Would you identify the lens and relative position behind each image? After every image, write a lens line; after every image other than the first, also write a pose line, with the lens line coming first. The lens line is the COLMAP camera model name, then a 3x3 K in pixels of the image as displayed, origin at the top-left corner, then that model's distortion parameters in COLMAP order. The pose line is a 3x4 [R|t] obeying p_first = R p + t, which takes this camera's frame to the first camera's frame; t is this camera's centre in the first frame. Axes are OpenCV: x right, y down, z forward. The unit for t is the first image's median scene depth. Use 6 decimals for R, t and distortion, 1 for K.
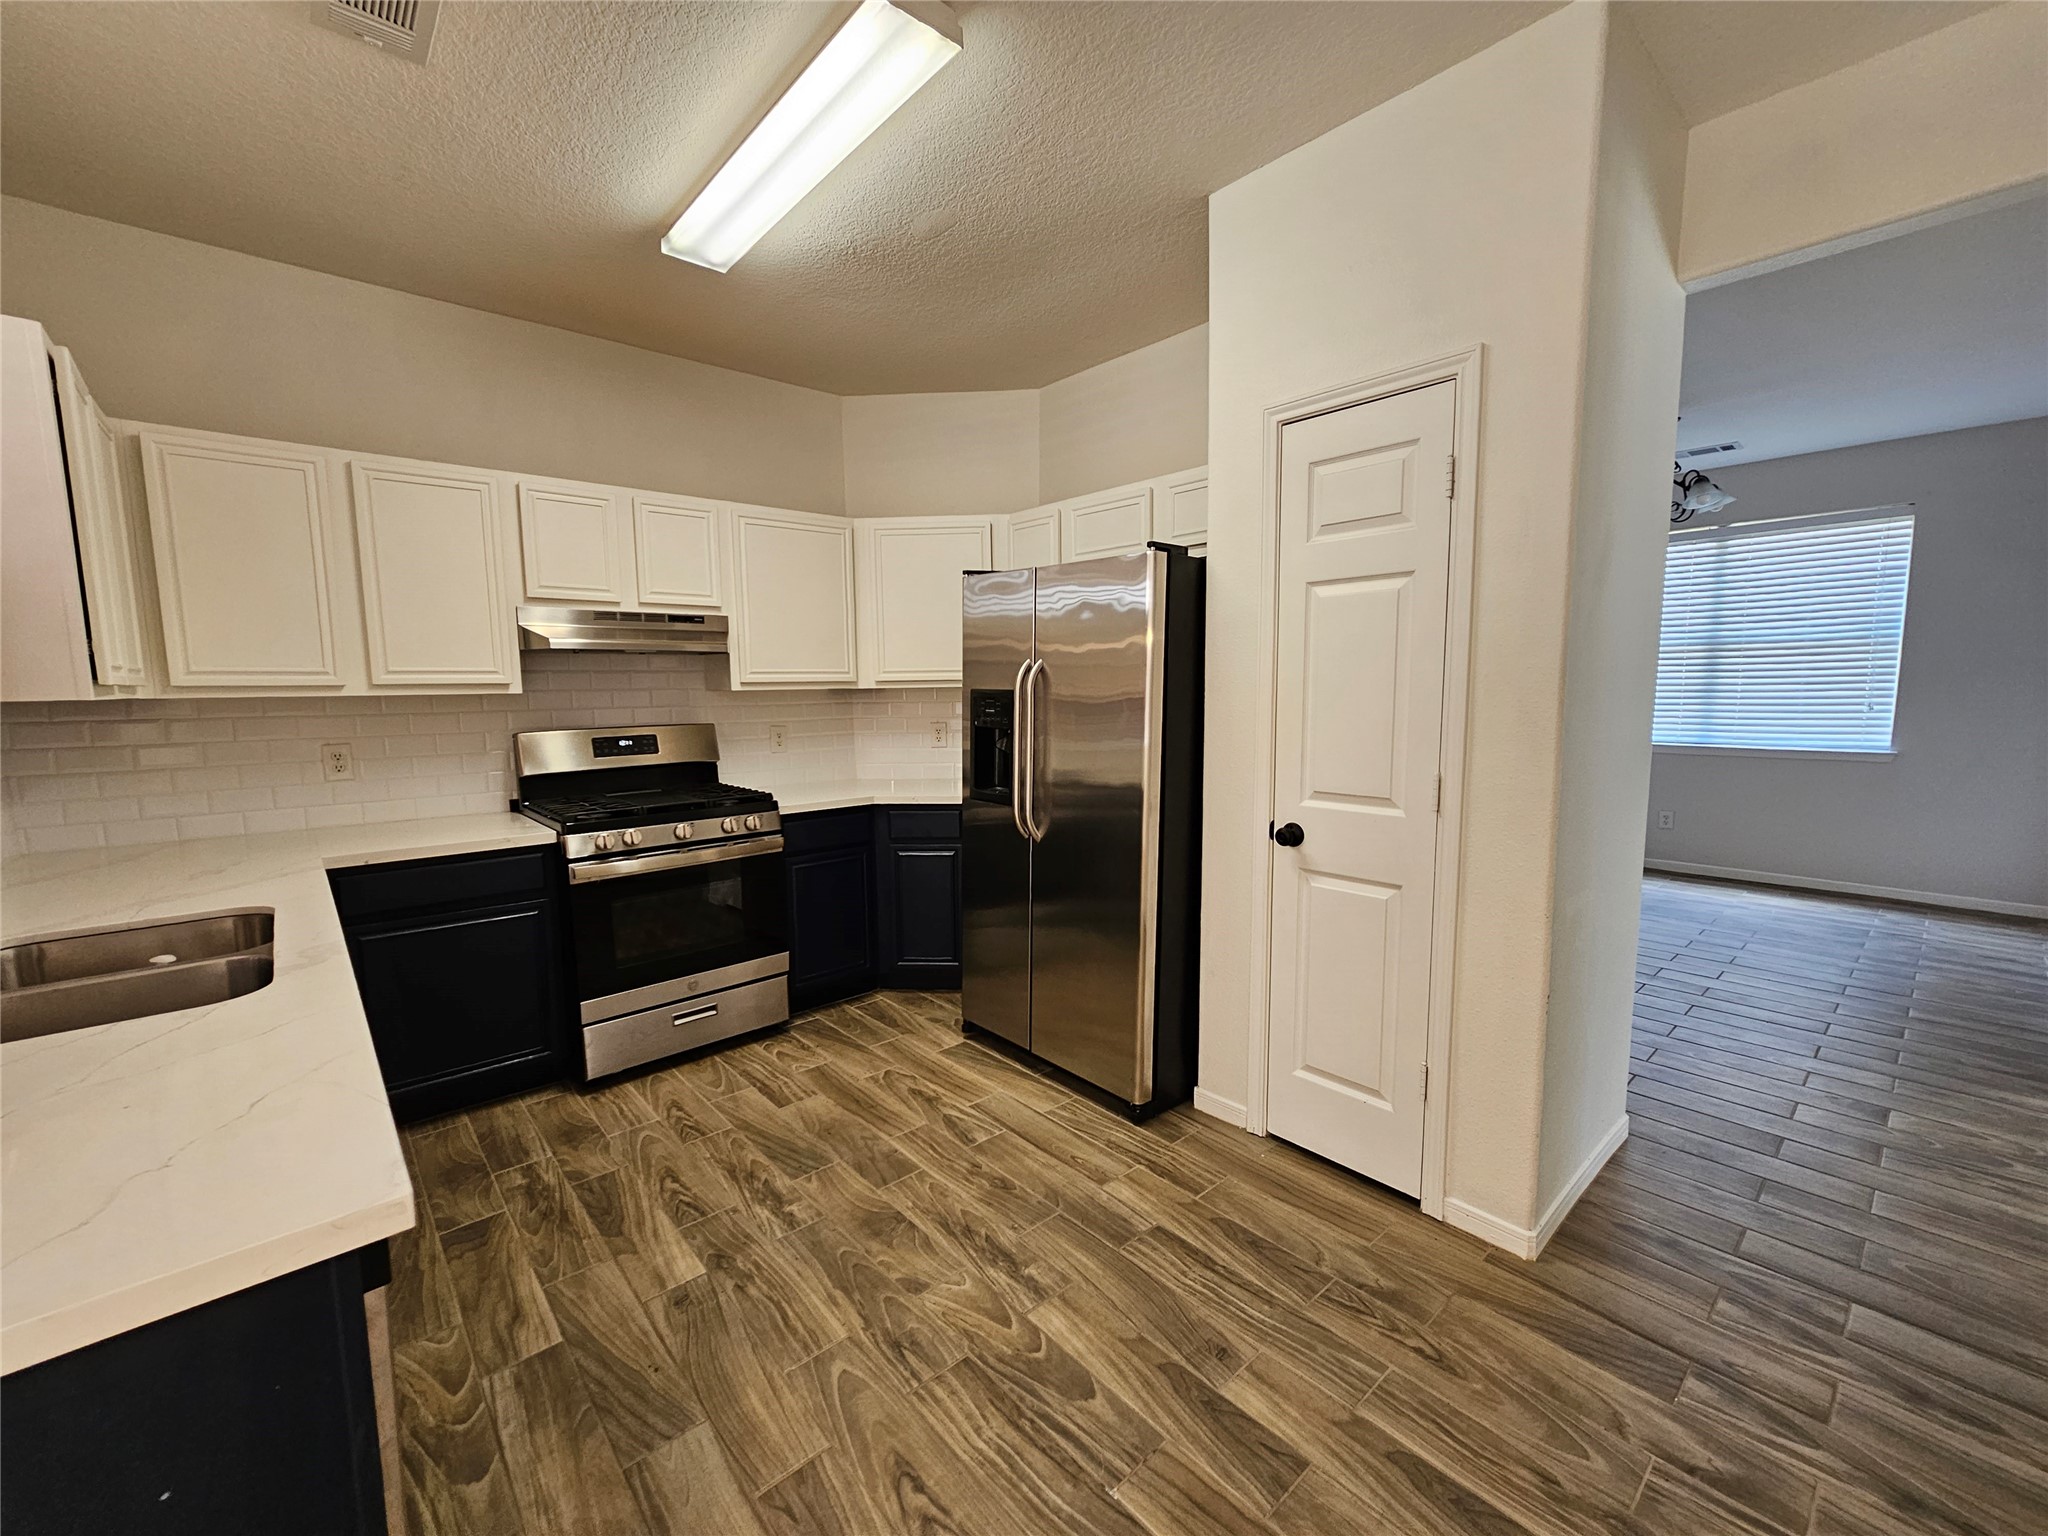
lens RADIAL K [[842.1, 0, 1022.5], [0, 842.1, 777.5], [0, 0, 1]] dist [0.001735, 0.000621]
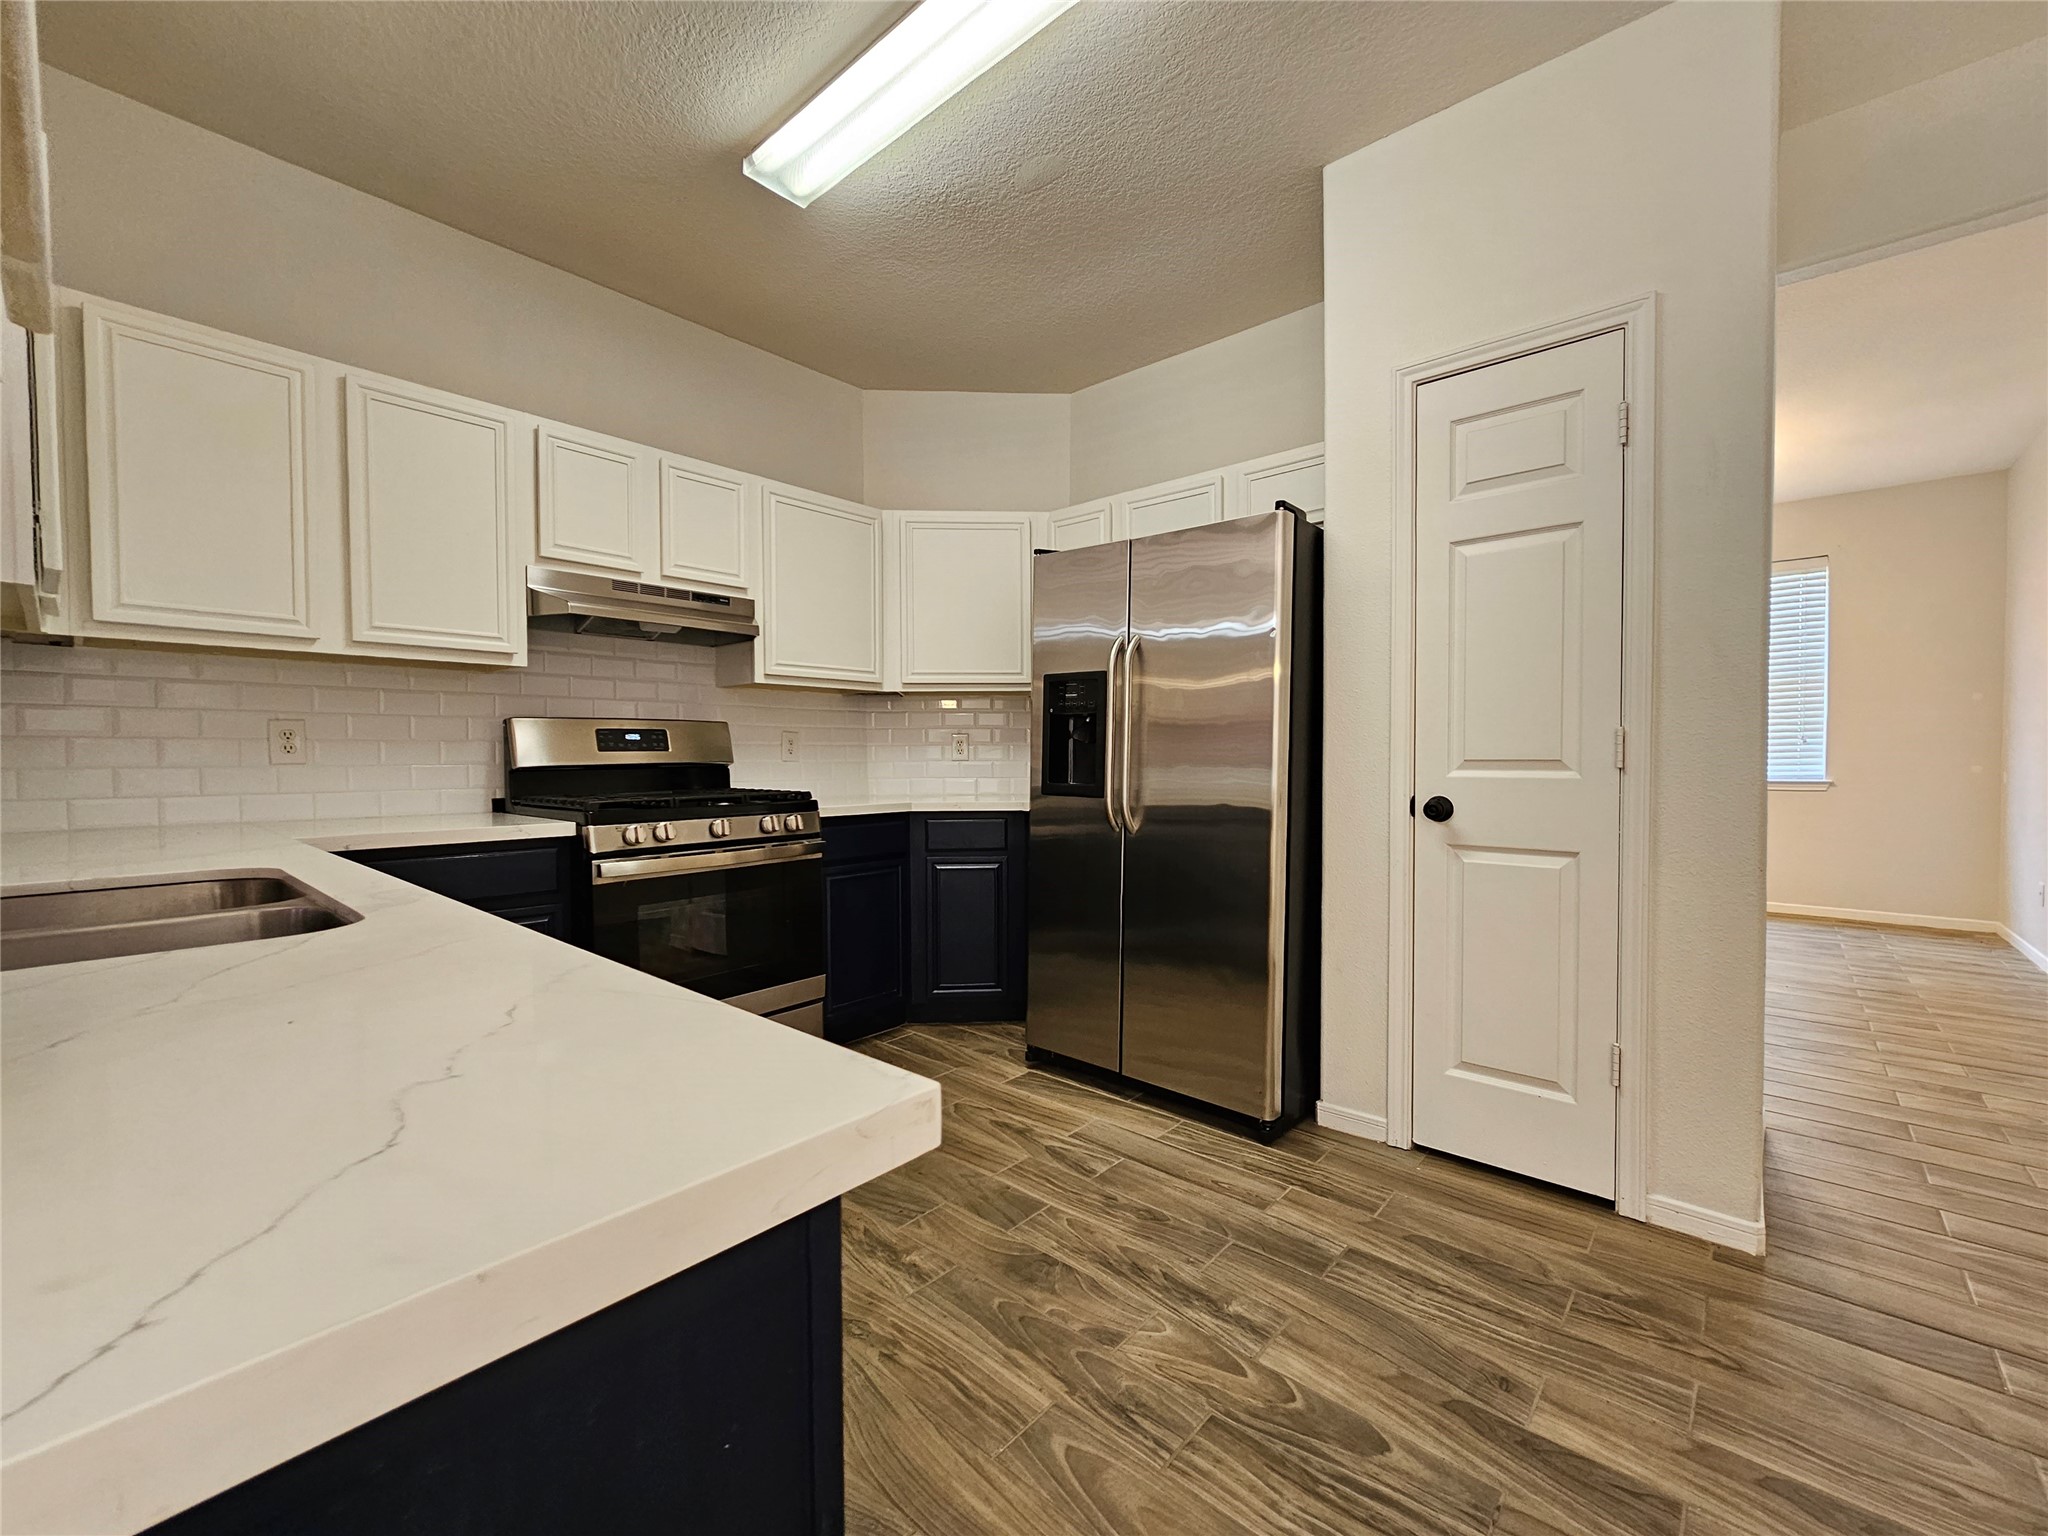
lens RADIAL K [[842.1, 0, 1022.5], [0, 842.1, 777.5], [0, 0, 1]] dist [0.001735, 0.000621]
pose [[0.991780, 0.005566, 0.127835, -0.259410], [0.005907, 0.995996, -0.089199, 0.114500], [-0.127820, 0.089221, 0.987776, 0.132285]]
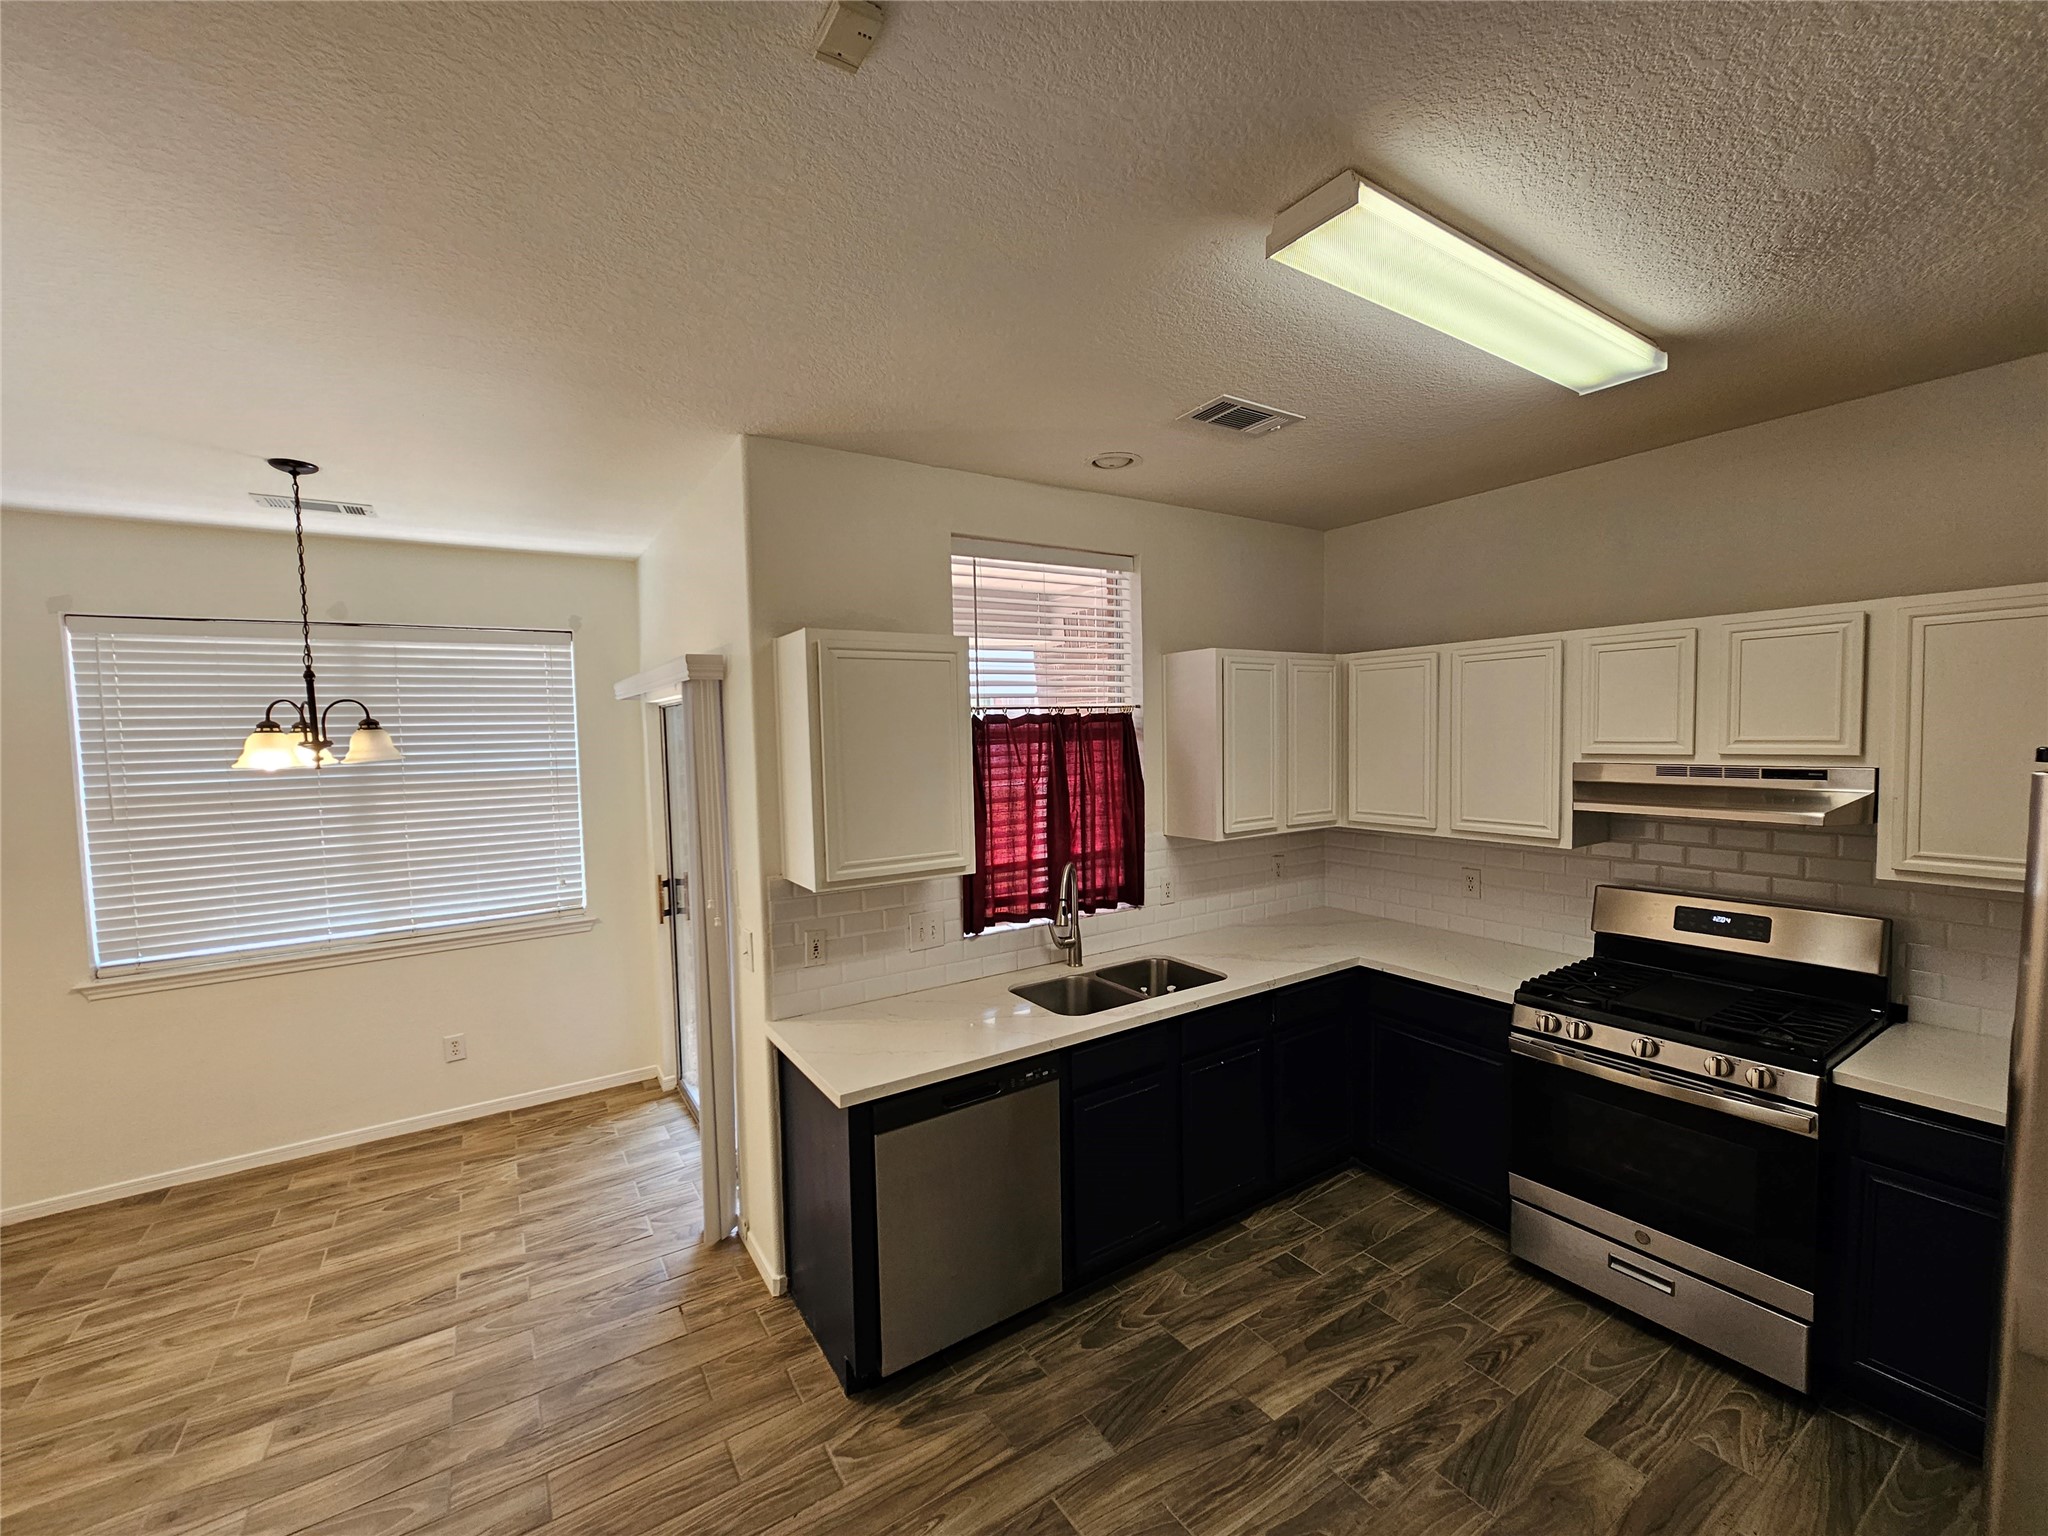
lens RADIAL K [[842.1, 0, 1022.5], [0, 842.1, 777.5], [0, 0, 1]] dist [0.001735, 0.000621]
pose [[-0.146061, 0.070458, -0.986763, 0.602215], [-0.087401, 0.992641, 0.083815, -0.269412], [0.985407, 0.098487, -0.138828, 0.632628]]
